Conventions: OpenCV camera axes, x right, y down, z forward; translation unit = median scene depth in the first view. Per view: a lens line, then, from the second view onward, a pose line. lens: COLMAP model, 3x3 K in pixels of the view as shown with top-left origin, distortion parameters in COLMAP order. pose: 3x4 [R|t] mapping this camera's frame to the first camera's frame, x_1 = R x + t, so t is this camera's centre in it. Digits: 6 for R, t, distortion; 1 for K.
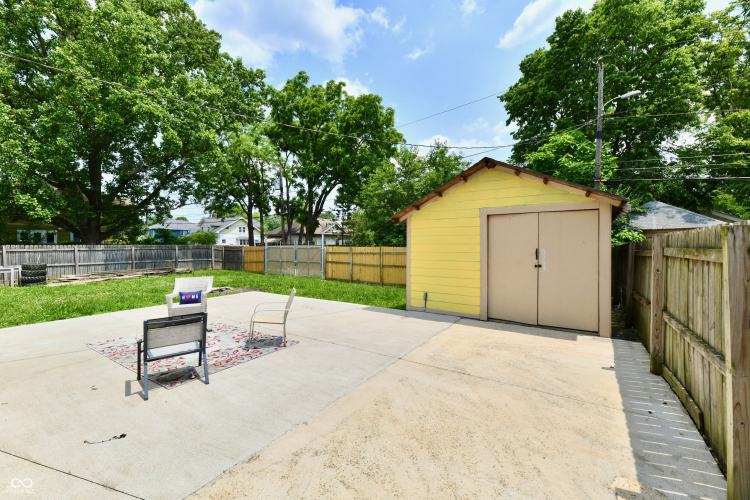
lens RADIAL K [[306.1, 0, 367.1], [0, 306.1, 244.5], [0, 0, 1]] dist [-0.005465, -0.001102]
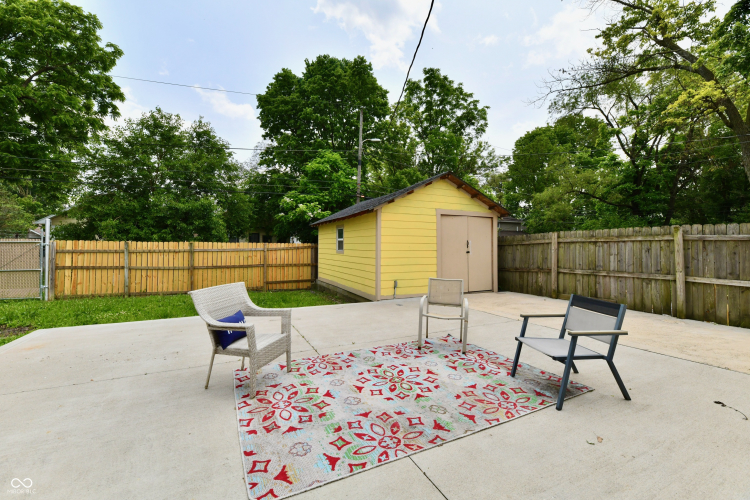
lens RADIAL K [[306.1, 0, 376.3], [0, 306.1, 247.0], [0, 0, 1]] dist [-0.005465, -0.001102]
pose [[0.508010, 0.009128, 0.861303, -0.389250], [-0.005491, 0.999958, -0.007359, 0.023643], [-0.861334, -0.000991, 0.508038, 0.256577]]
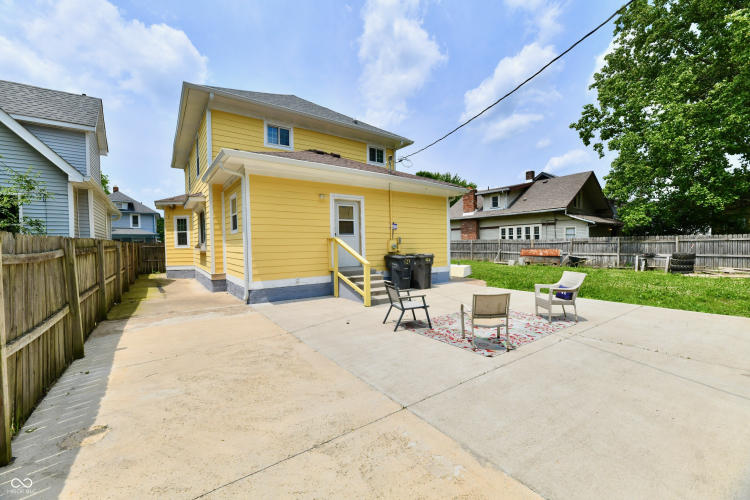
lens RADIAL K [[306.1, 0, 375.8], [0, 306.1, 249.9], [0, 0, 1]] dist [-0.005465, -0.001102]
pose [[-0.345343, 0.033592, -0.937875, 0.222888], [0.020293, 0.999393, 0.028323, 0.002242], [0.938257, -0.009251, -0.345815, 0.351298]]
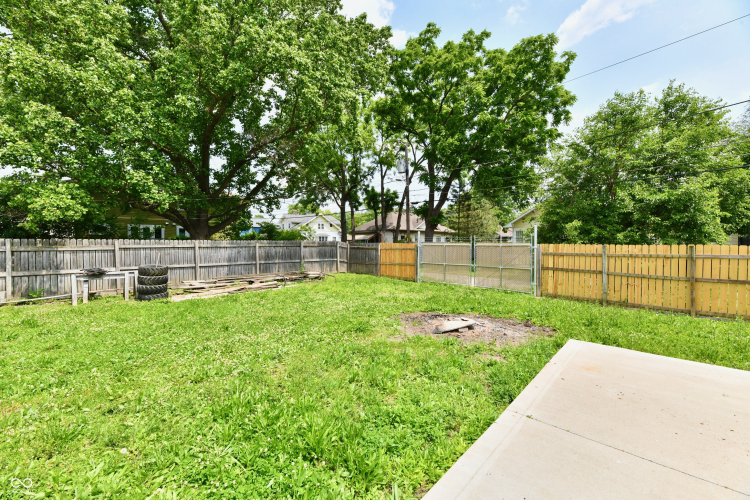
lens RADIAL K [[306.1, 0, 371.4], [0, 306.1, 247.4], [0, 0, 1]] dist [-0.005465, -0.001102]
pose [[0.984176, 0.009312, -0.176951, -0.457405], [-0.006469, 0.999841, 0.016638, 0.006041], [0.177078, -0.015230, 0.984079, 0.382078]]
